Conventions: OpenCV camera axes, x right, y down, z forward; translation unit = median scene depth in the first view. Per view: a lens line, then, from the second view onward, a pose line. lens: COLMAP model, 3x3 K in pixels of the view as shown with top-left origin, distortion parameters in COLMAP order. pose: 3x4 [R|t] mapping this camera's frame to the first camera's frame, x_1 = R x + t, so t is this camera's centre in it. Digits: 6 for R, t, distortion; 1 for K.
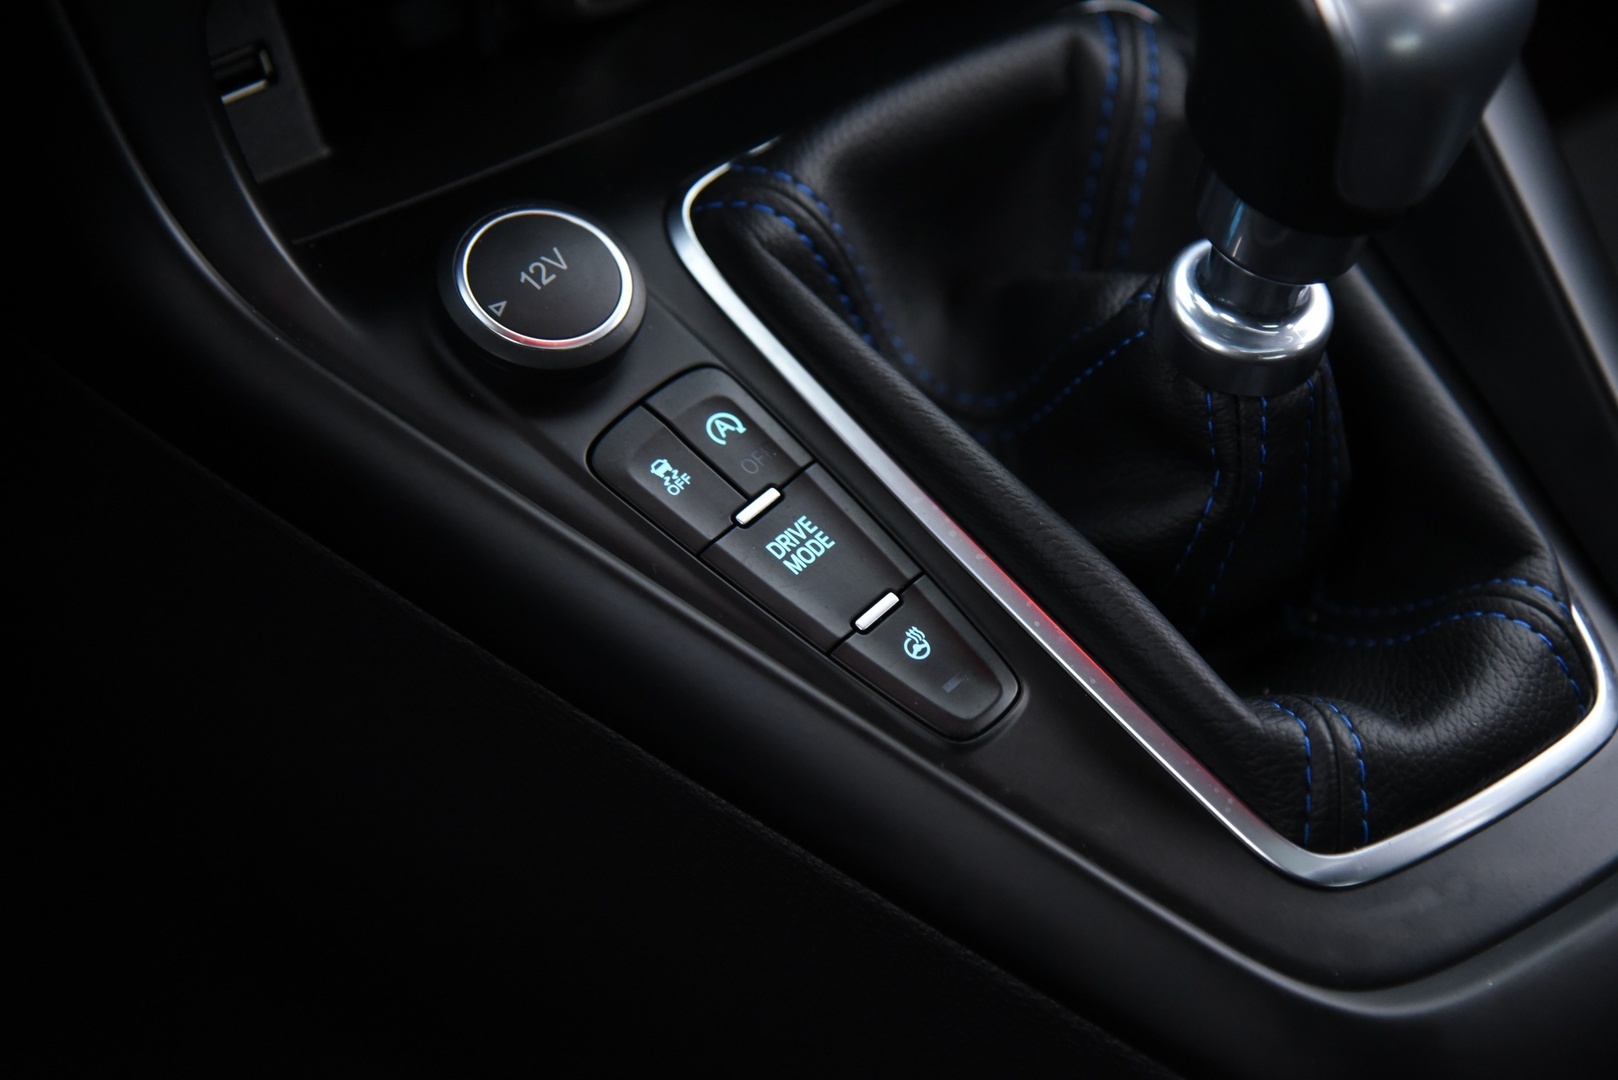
lens RADIAL K [[3978.7, 0, 814.0], [0, 3978.7, 527.2], [0, 0, 1]] dist [0.446034, 0.000000]
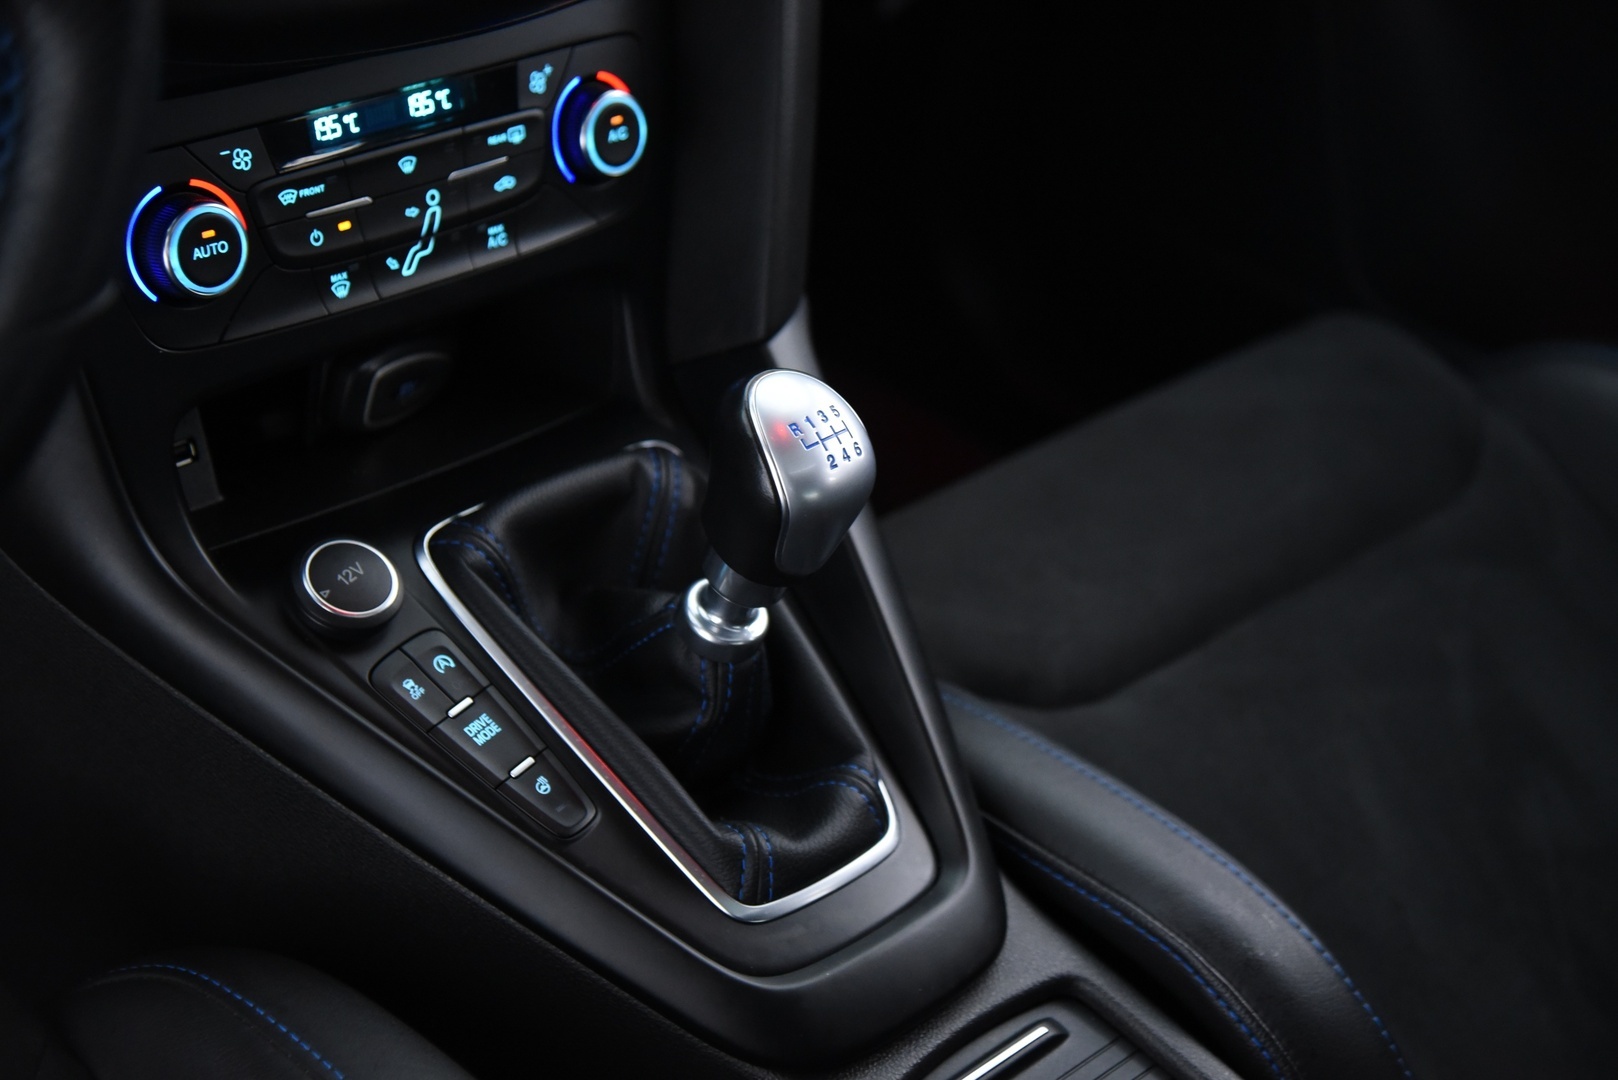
lens RADIAL K [[2793.2, 0, 813.1], [0, 2793.2, 537.1], [0, 0, 1]] dist [0.389781, 0.000000]
pose [[0.984898, 0.064342, 0.160738, -0.067748], [-0.055212, 0.996632, -0.060638, -0.013751], [-0.164098, 0.050847, 0.985133, -0.326467]]
